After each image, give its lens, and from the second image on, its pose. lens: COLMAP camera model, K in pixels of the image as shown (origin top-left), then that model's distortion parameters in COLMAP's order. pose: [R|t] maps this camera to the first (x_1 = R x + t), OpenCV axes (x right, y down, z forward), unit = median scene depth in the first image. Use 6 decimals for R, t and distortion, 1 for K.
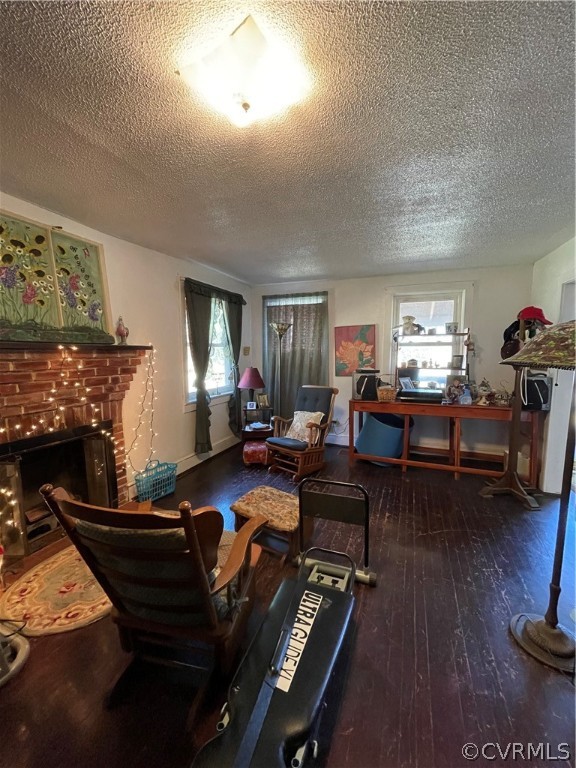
lens RADIAL K [[308.5, 0, 289.3], [0, 308.5, 382.9], [0, 0, 1]] dist [-0.004171, 0.000138]
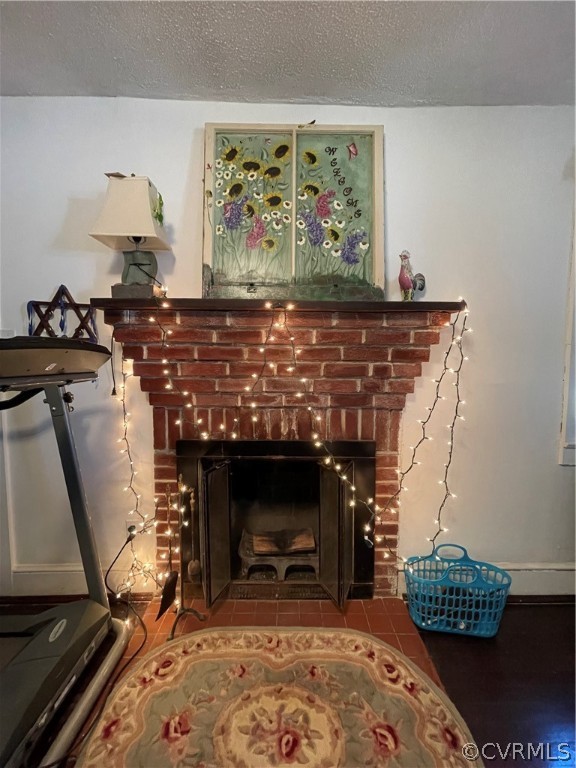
lens RADIAL K [[308.5, 0, 289.3], [0, 308.5, 382.9], [0, 0, 1]] dist [-0.004171, 0.000138]
pose [[0.374242, 0.063971, -0.925122, -0.138696], [-0.098692, 0.994700, 0.028859, 0.013237], [0.922064, 0.080502, 0.378572, 0.730252]]
